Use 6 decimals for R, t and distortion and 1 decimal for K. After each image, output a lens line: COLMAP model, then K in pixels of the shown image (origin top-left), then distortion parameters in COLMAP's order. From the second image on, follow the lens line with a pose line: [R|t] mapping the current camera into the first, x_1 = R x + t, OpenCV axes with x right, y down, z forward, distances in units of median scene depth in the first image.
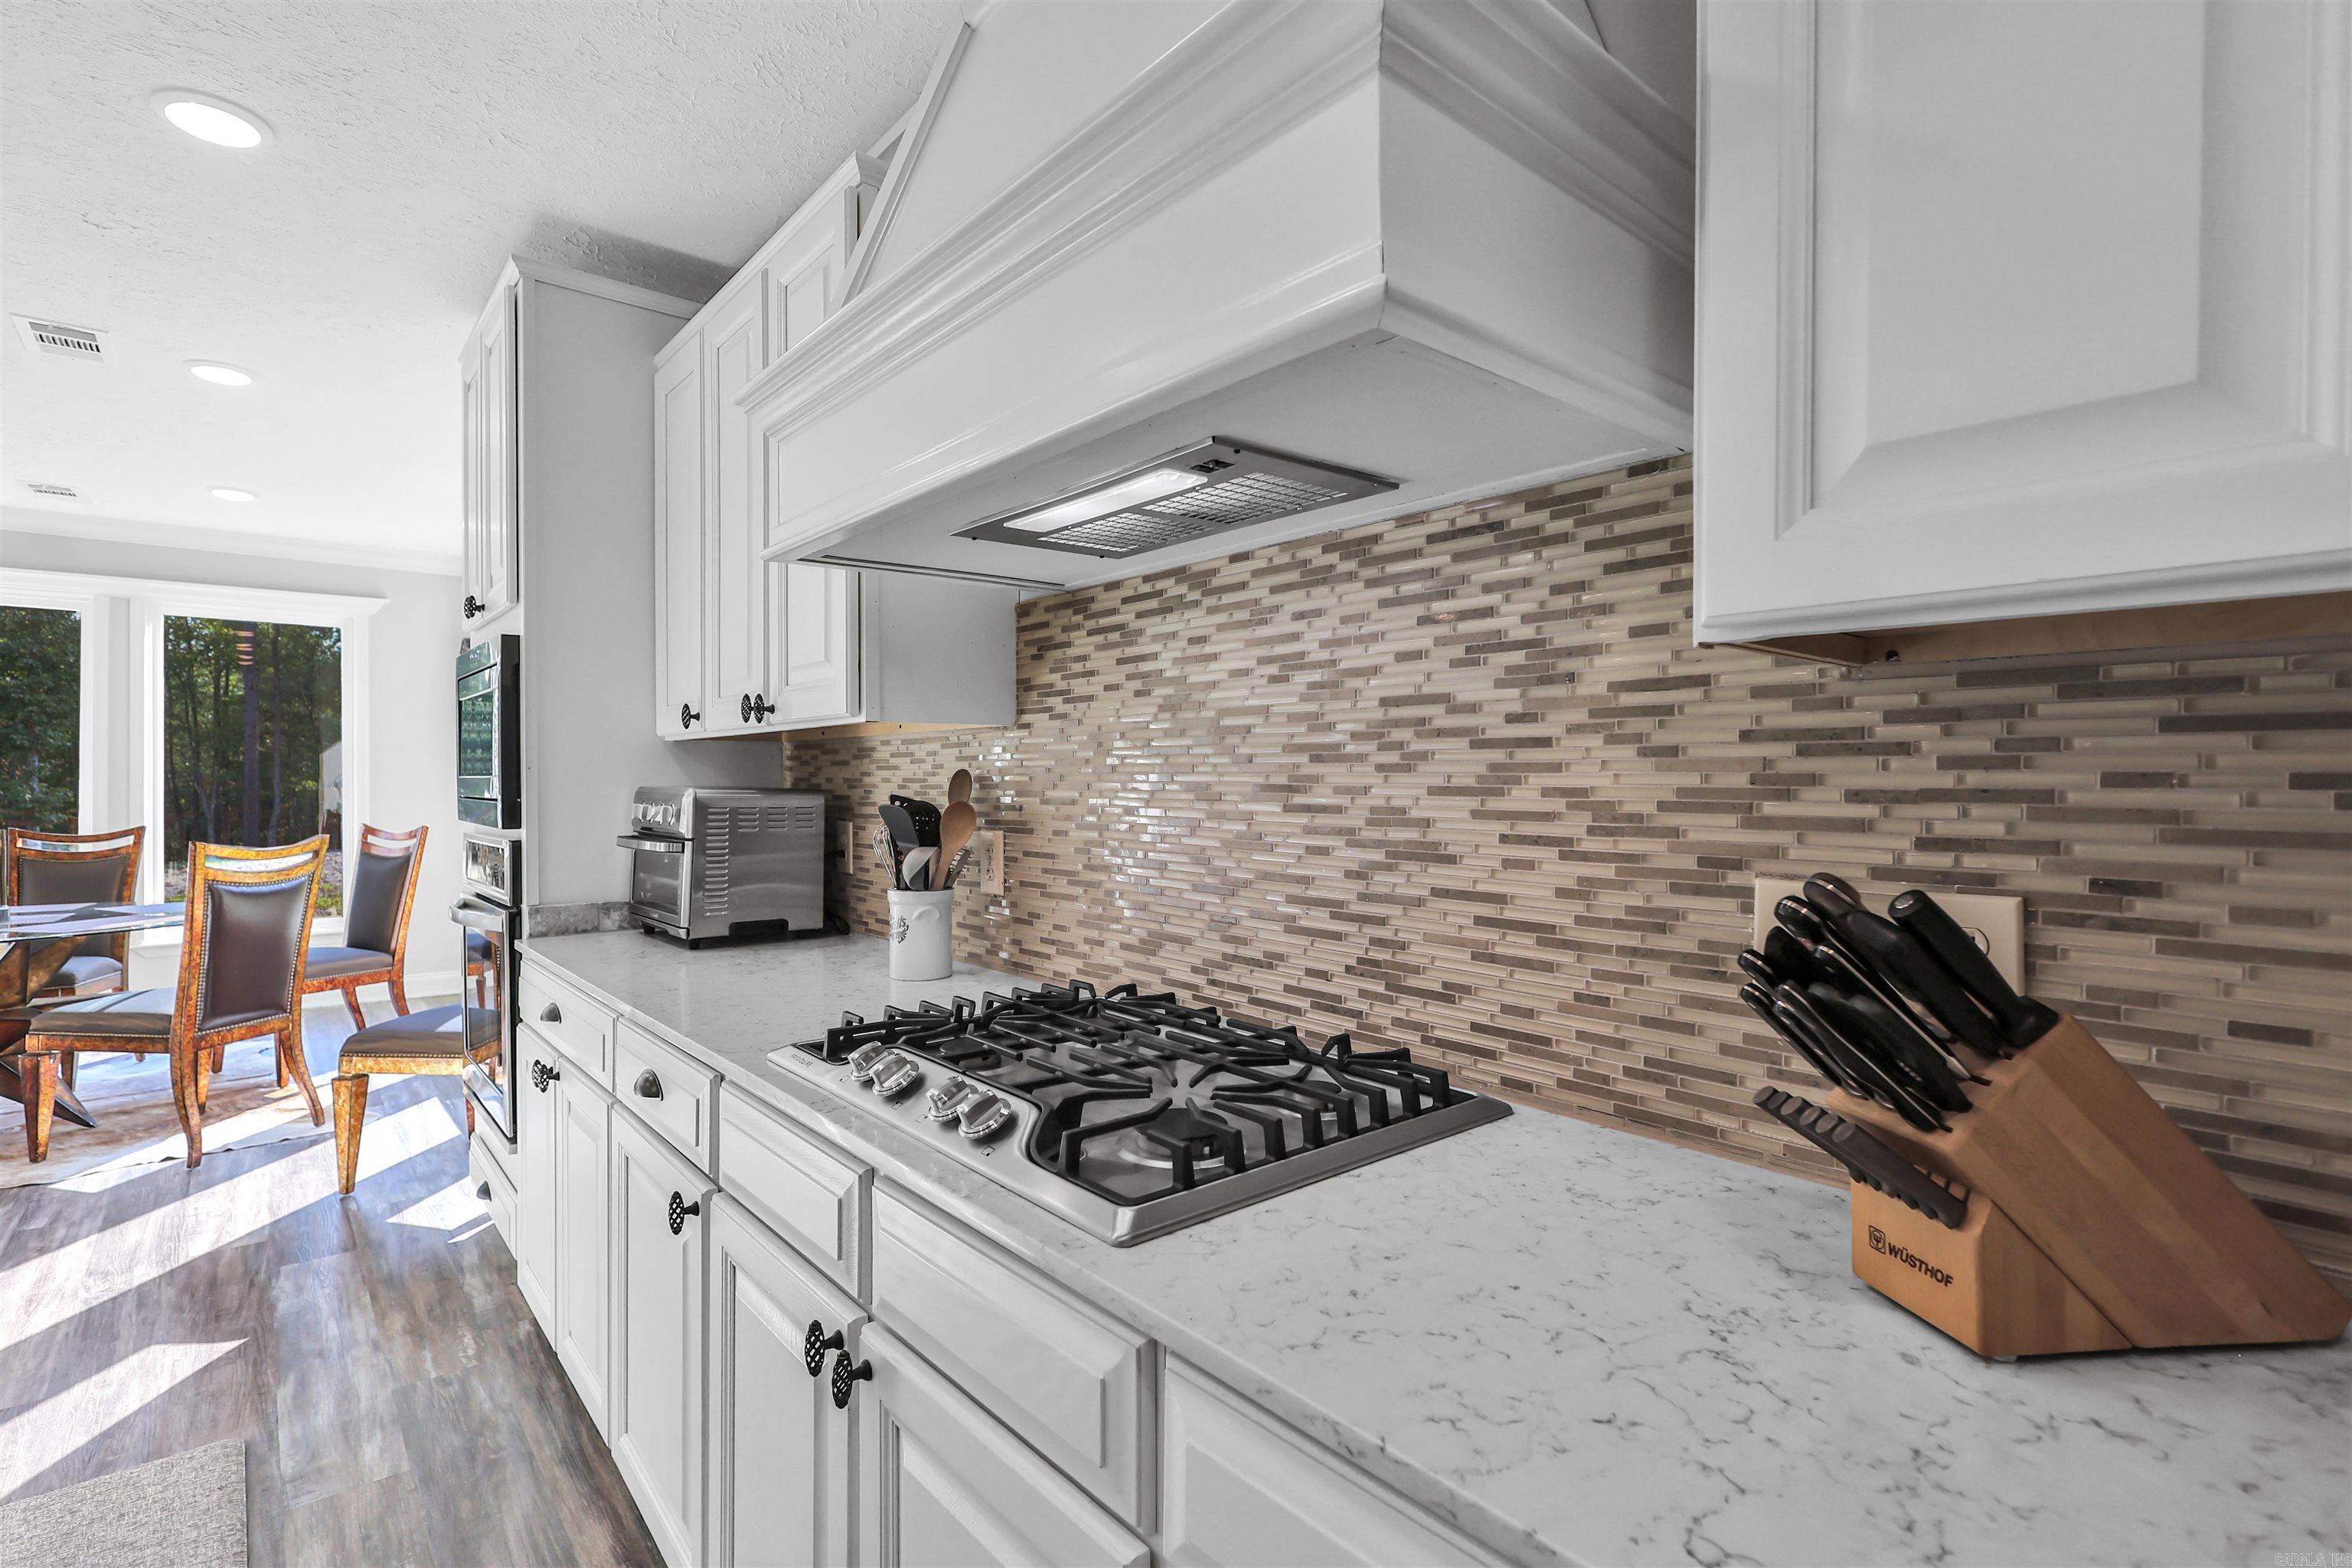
lens RADIAL K [[1079.4, 0, 1119.6], [0, 1079.4, 778.7], [0, 0, 1]] dist [0.003431, 0.000044]
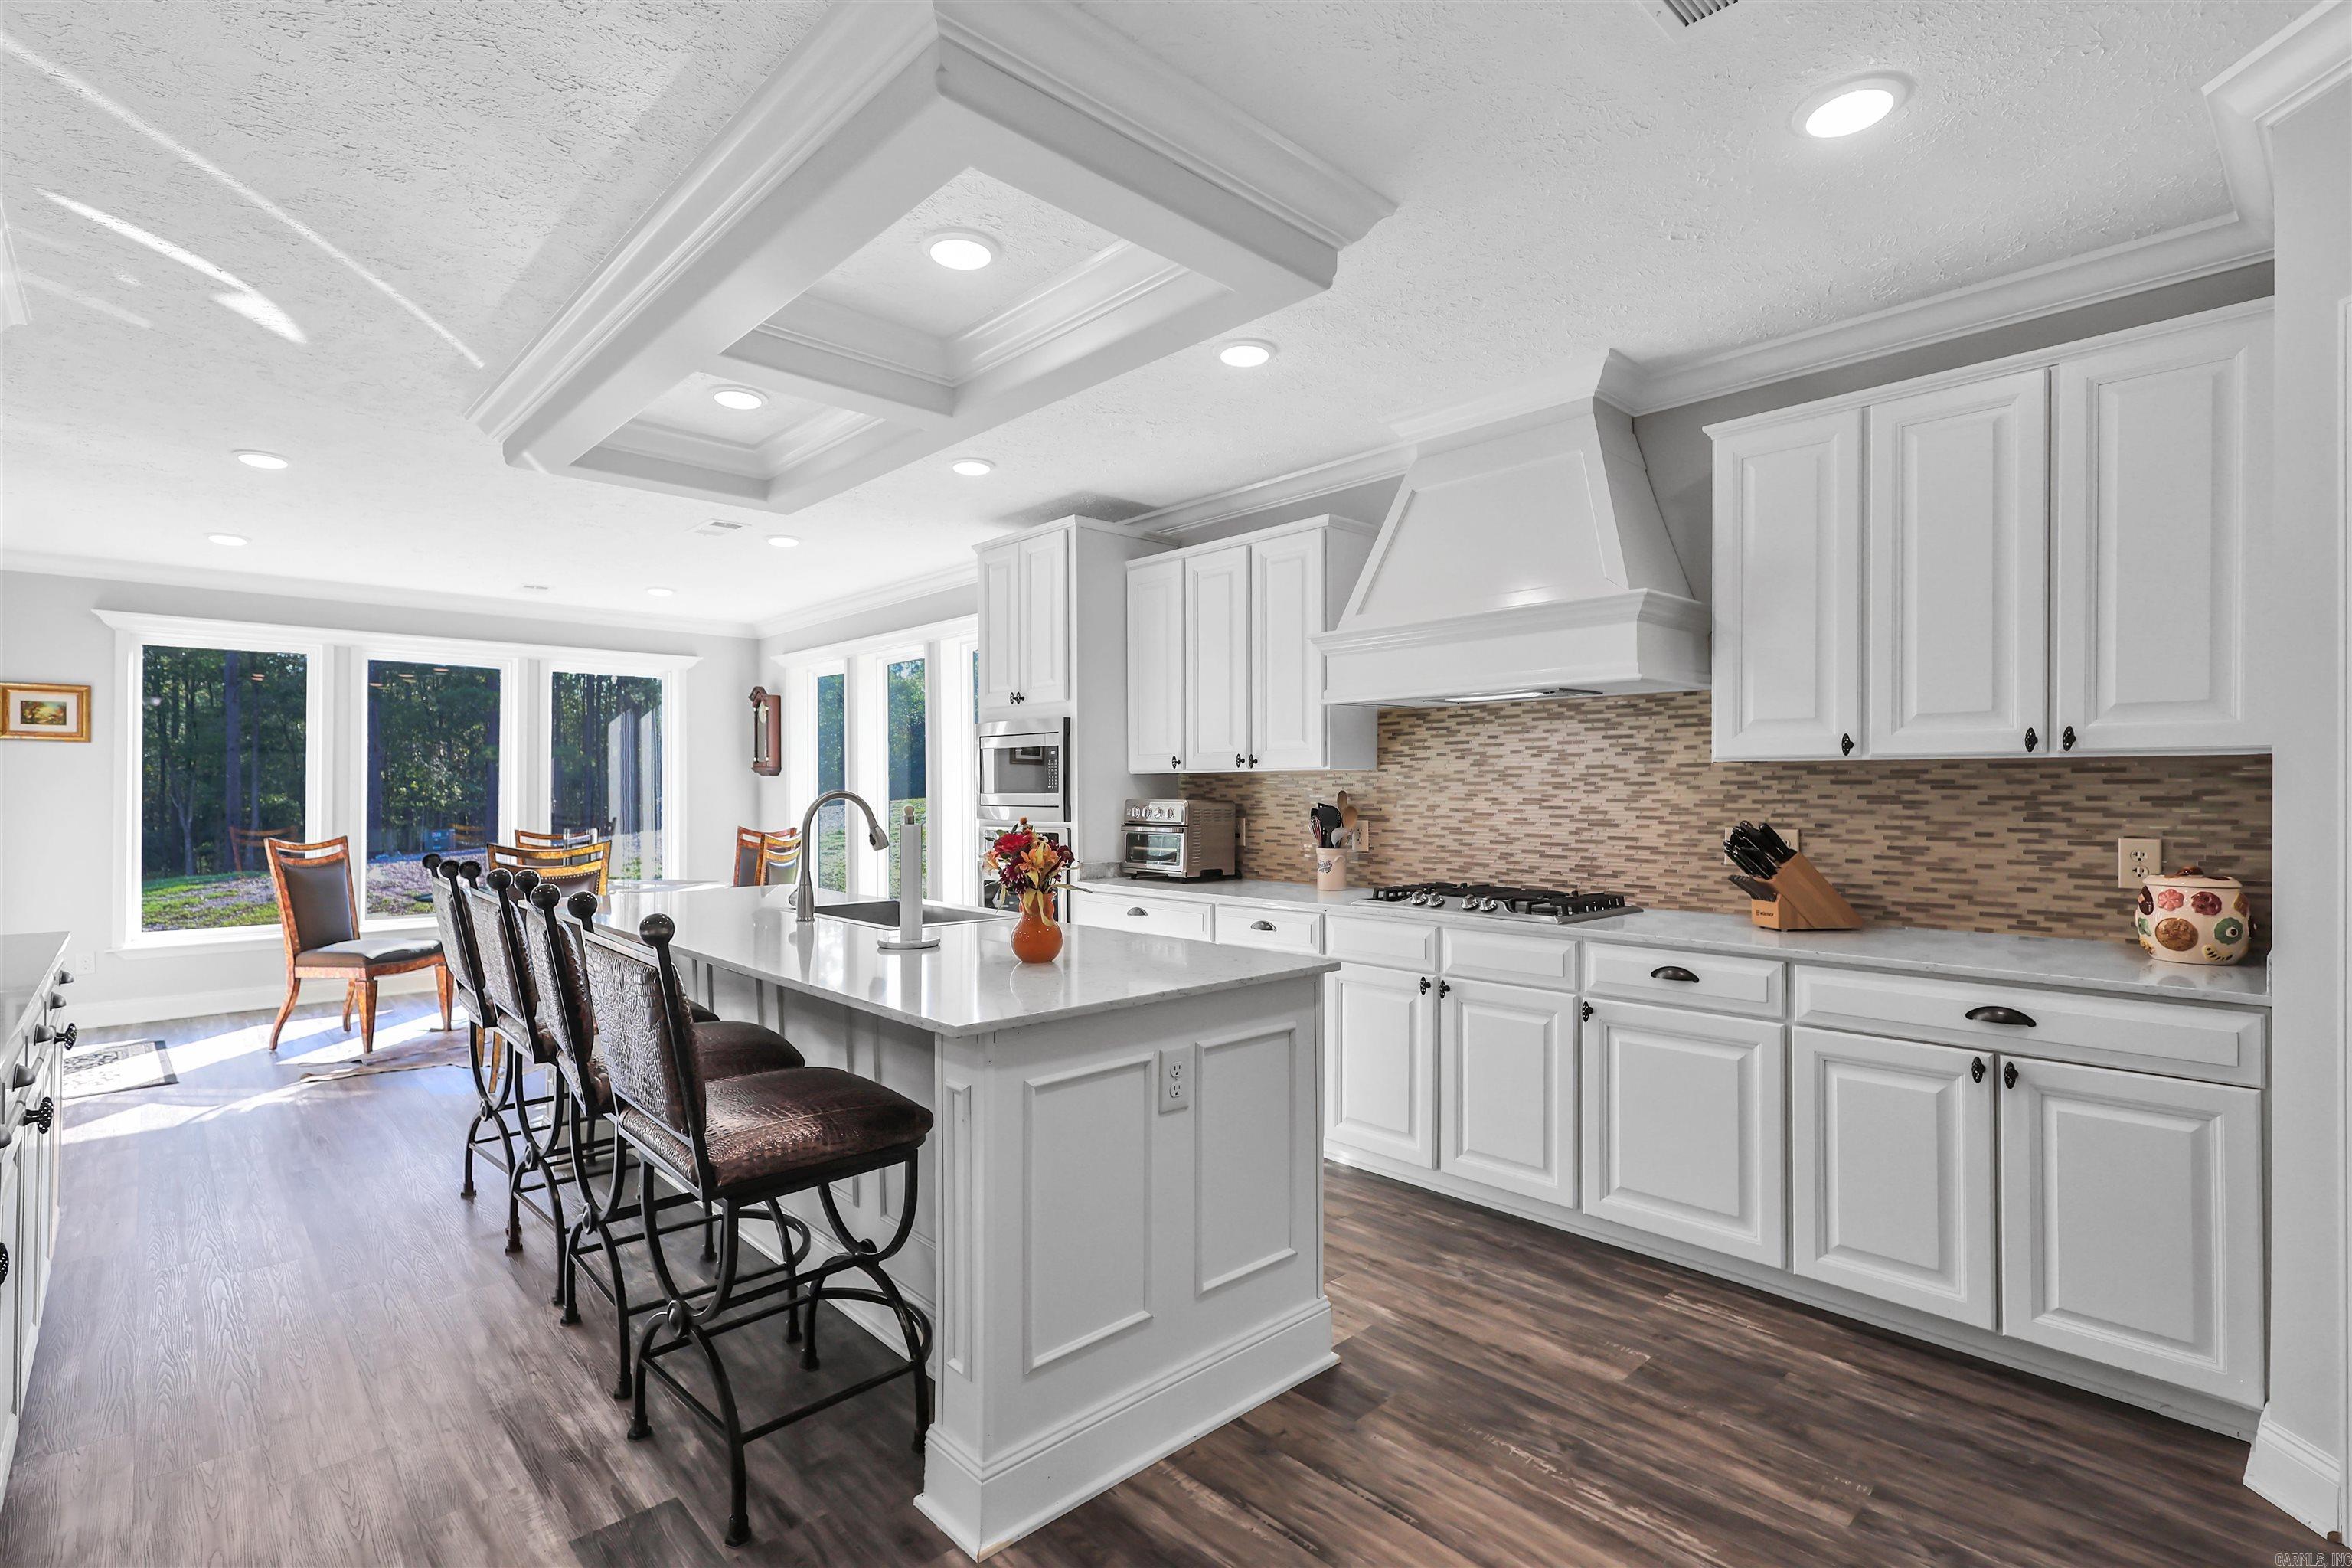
lens RADIAL K [[1091.0, 0, 1138.3], [0, 1091.0, 785.3], [0, 0, 1]] dist [-0.002241, 0.000092]
pose [[0.998309, 0.000295, 0.058137, -1.081960], [0.000042, 0.999983, -0.005795, -0.011069], [-0.058138, 0.005788, 0.998292, -1.720789]]
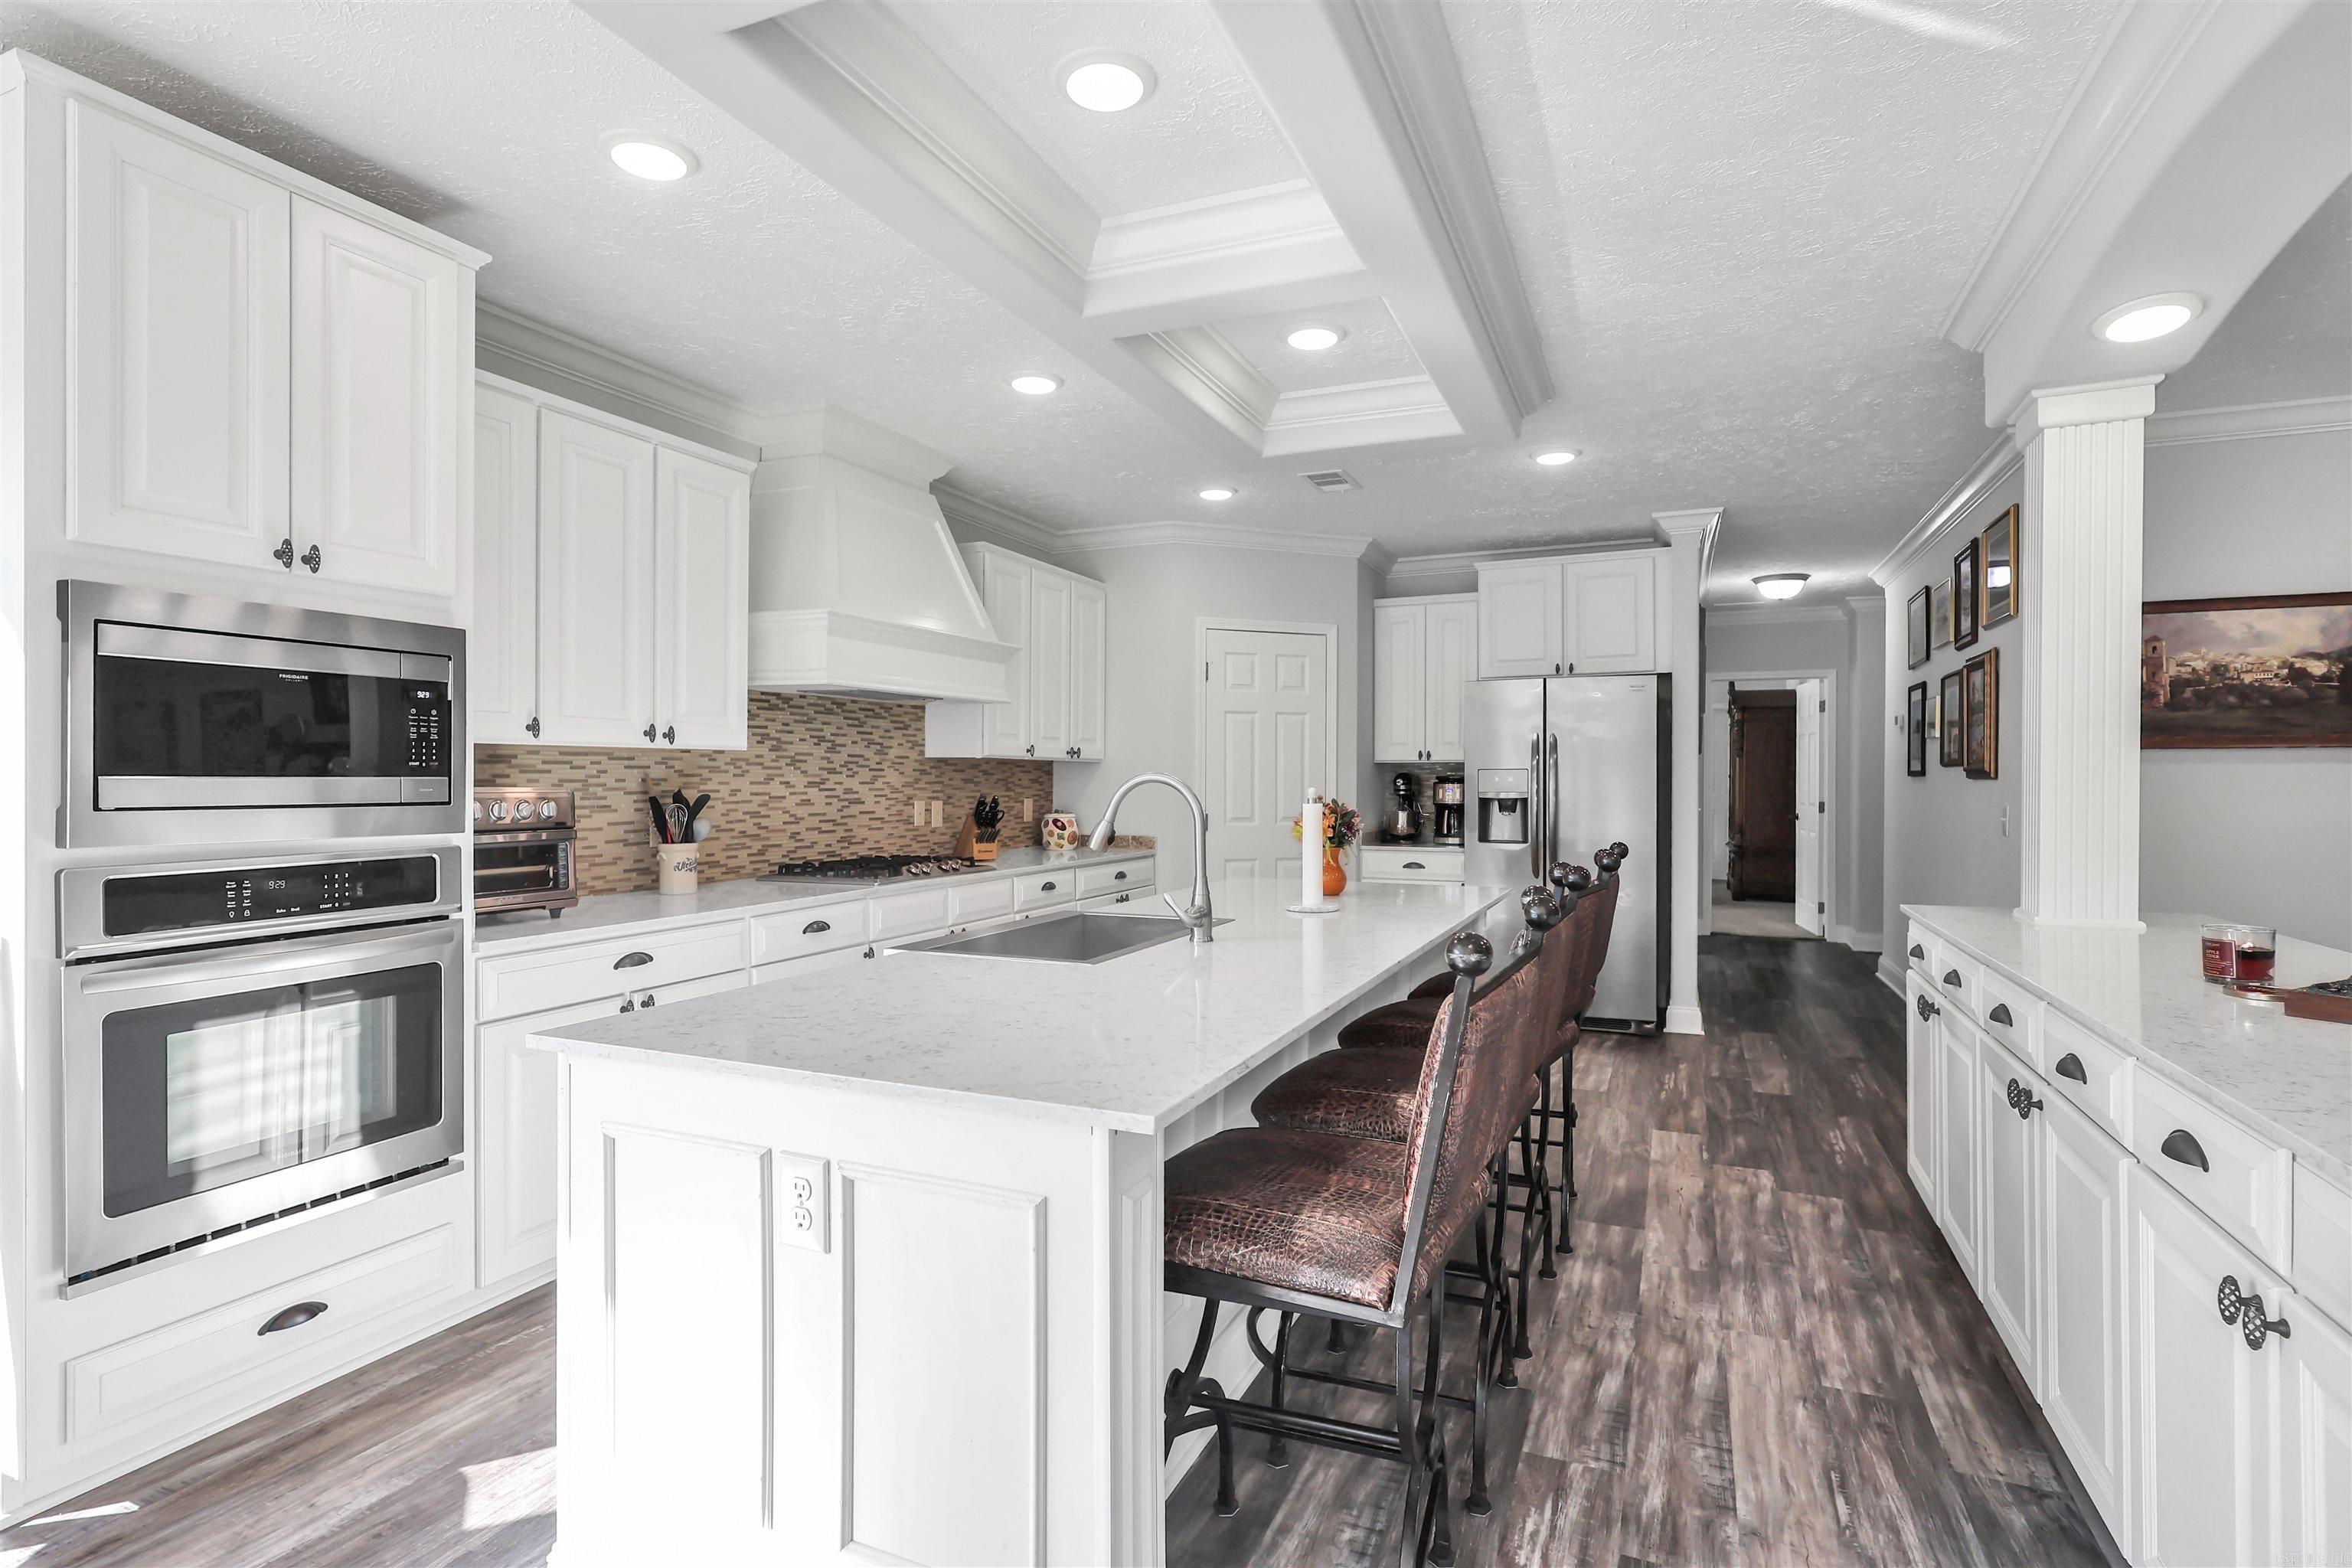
lens RADIAL K [[1110.8, 0, 1206.2], [0, 1110.8, 784.4], [0, 0, 1]] dist [0.001571, 0.000279]
pose [[-0.465394, -0.006421, 0.885080, -3.432252], [-0.002347, 0.999979, 0.006020, -0.008398], [-0.885101, 0.000725, -0.465399, 1.718830]]
